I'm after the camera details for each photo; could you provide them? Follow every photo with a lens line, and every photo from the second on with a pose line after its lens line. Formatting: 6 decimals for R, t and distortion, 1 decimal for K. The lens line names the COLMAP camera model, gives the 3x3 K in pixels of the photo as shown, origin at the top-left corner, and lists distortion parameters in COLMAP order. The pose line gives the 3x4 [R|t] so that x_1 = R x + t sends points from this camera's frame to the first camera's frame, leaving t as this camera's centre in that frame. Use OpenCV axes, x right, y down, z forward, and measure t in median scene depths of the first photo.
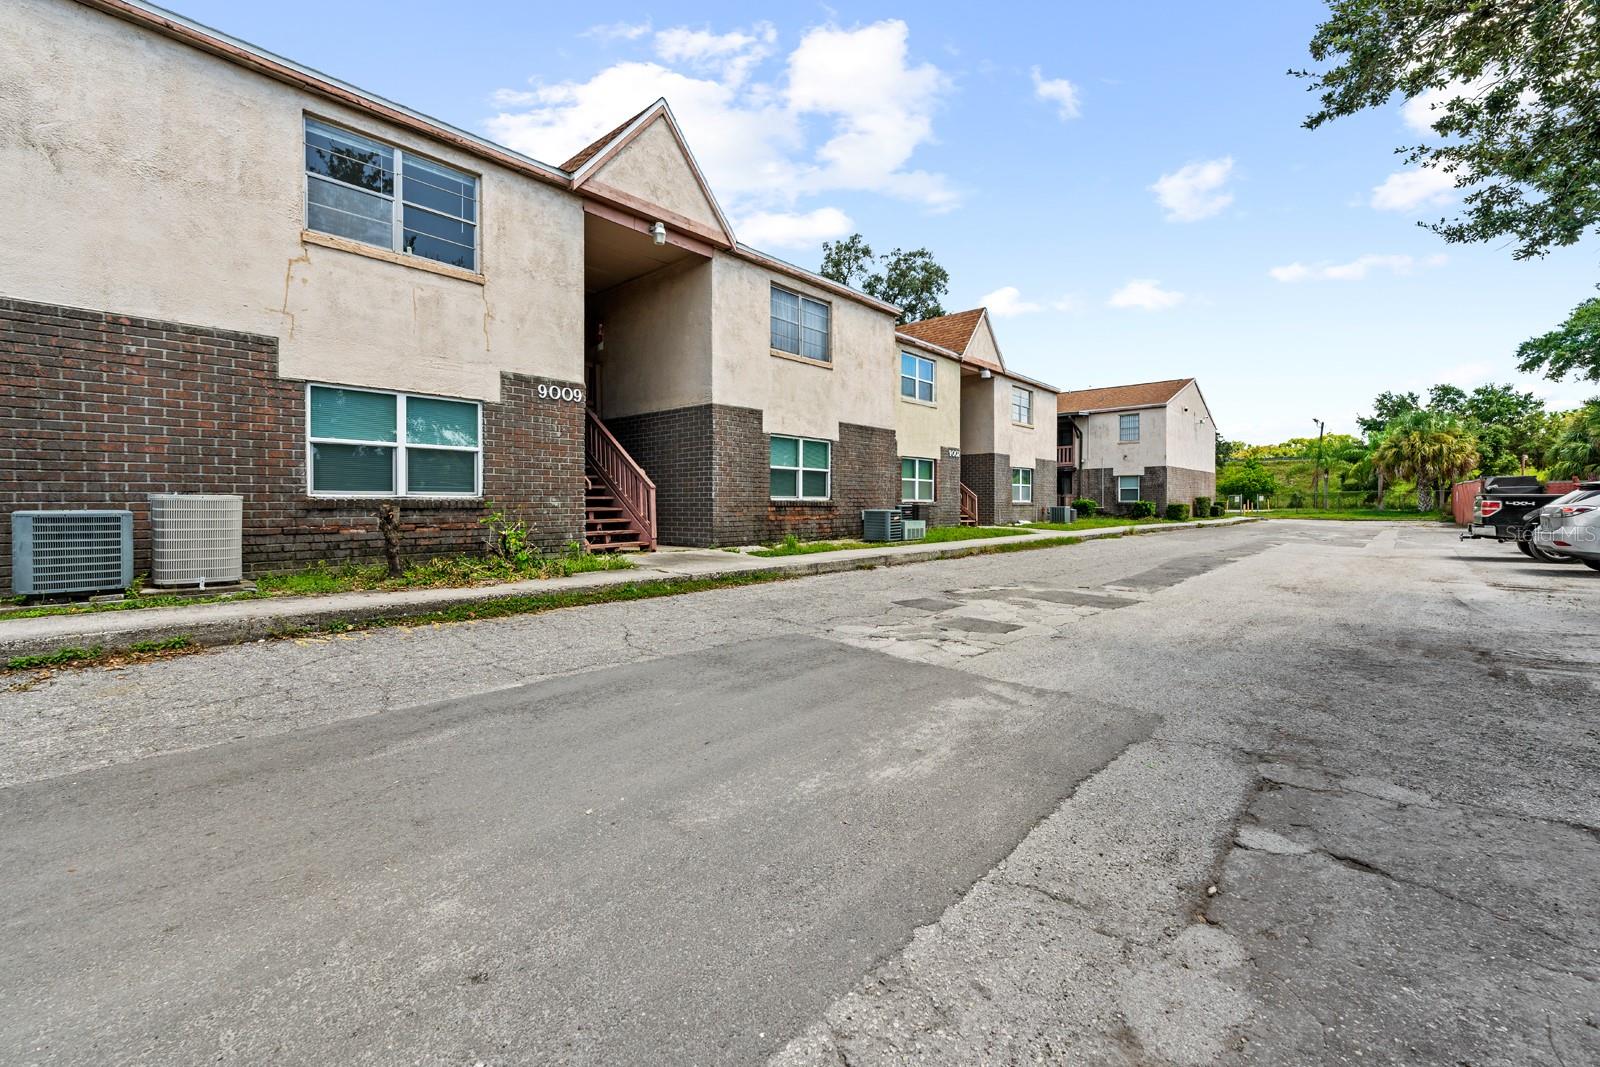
lens RADIAL K [[655.2, 0, 815.9], [0, 655.2, 507.2], [0, 0, 1]] dist [0.001317, -0.001048]
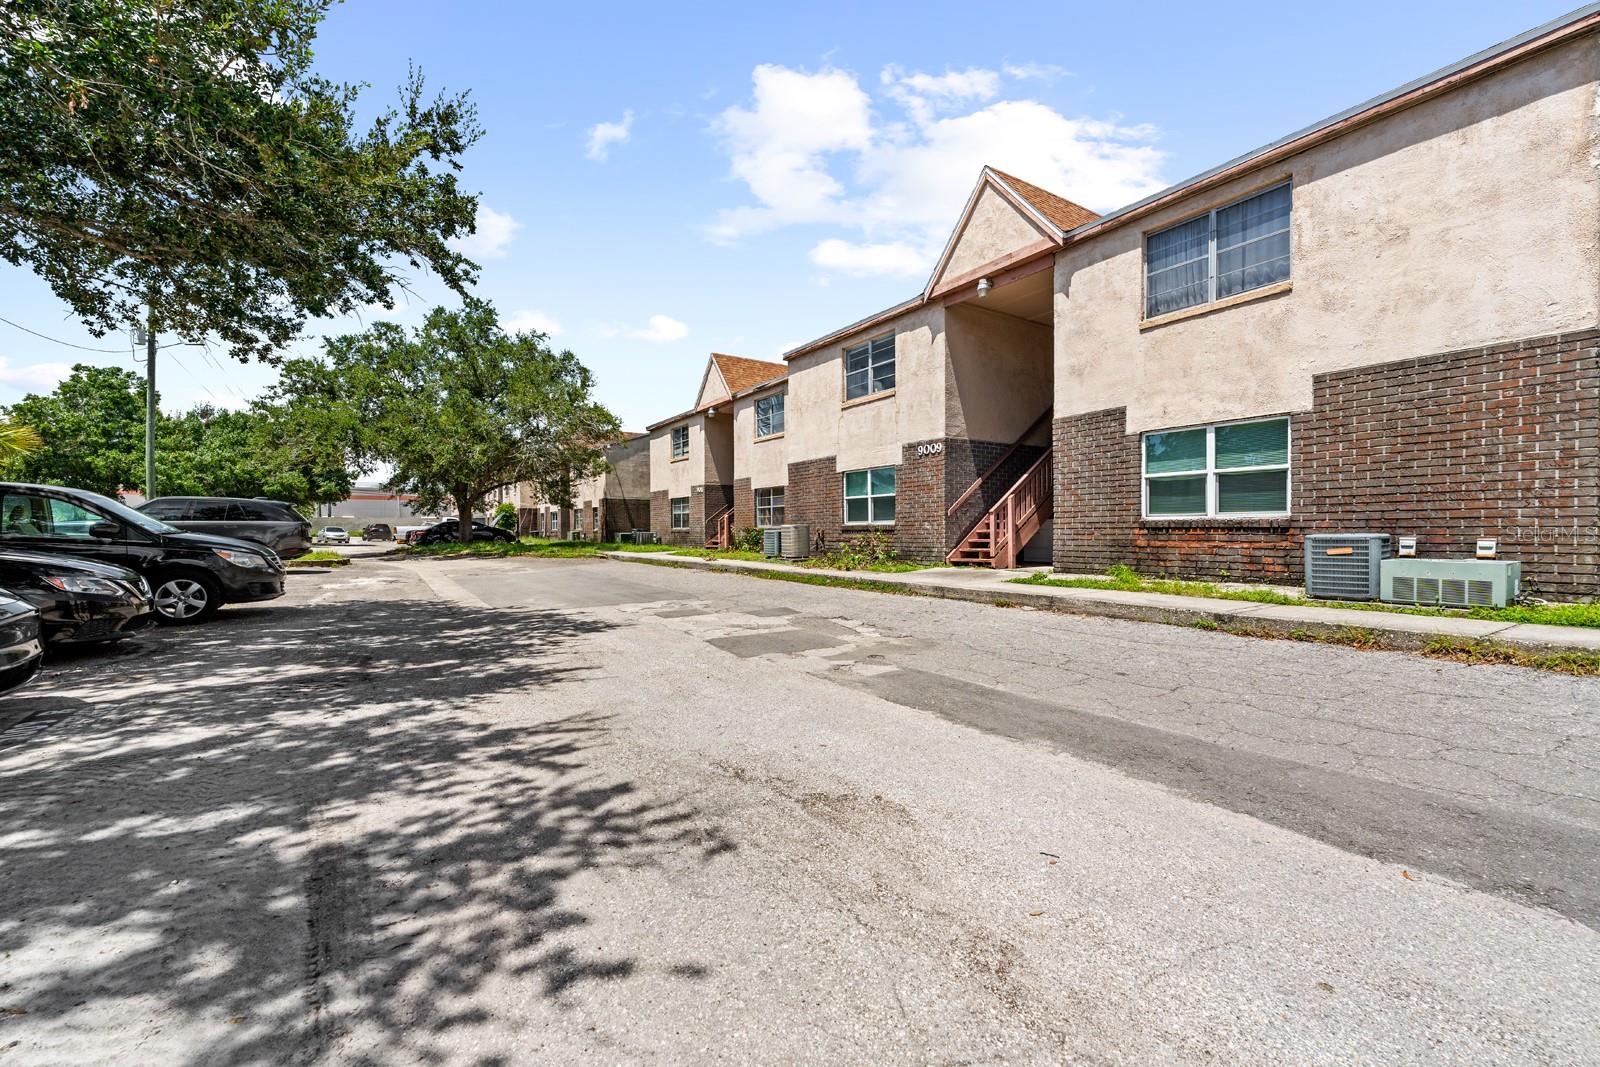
lens RADIAL K [[655.2, 0, 814.2], [0, 655.2, 532.6], [0, 0, 1]] dist [0.001317, -0.001048]
pose [[-0.258697, 0.003342, -0.965953, 1.044798], [-0.001000, 0.999993, 0.003728, 0.002010], [0.965958, 0.001931, -0.258692, 1.128409]]
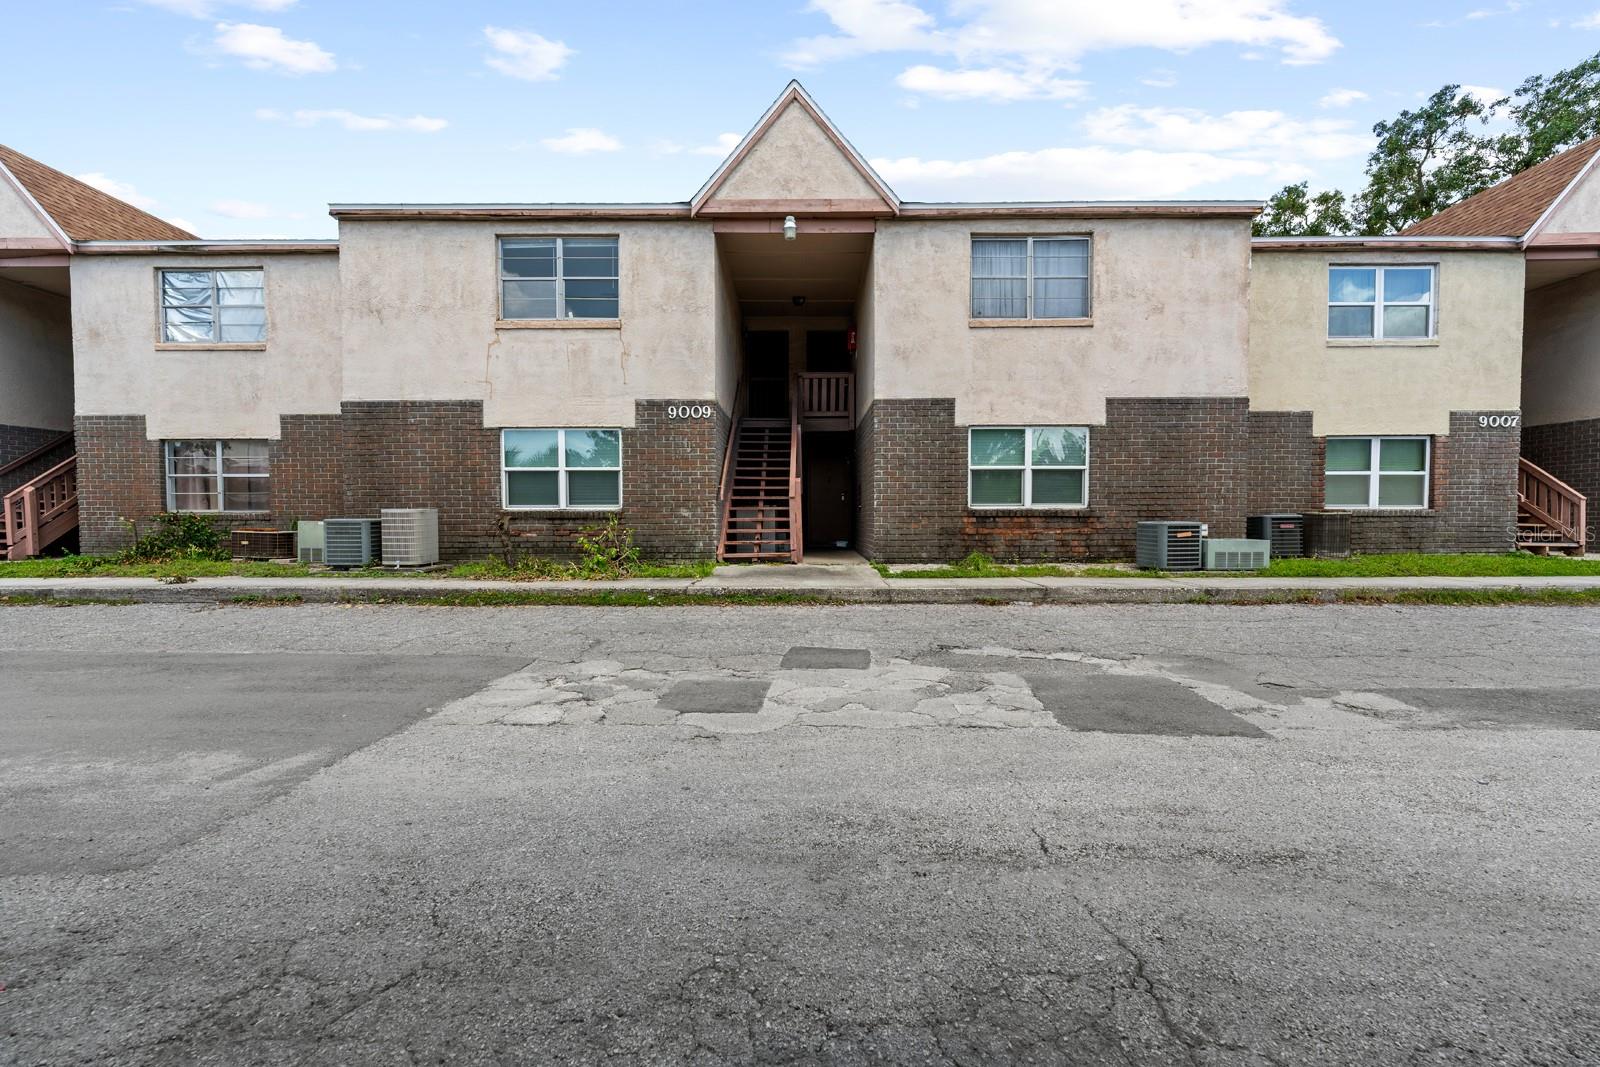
lens RADIAL K [[655.2, 0, 807.4], [0, 655.2, 533.0], [0, 0, 1]] dist [0.001317, -0.001048]
pose [[0.654426, 0.018386, -0.755903, 0.557757], [-0.001191, 0.999728, 0.023285, 0.000397], [0.756125, -0.014338, 0.654270, 0.439087]]
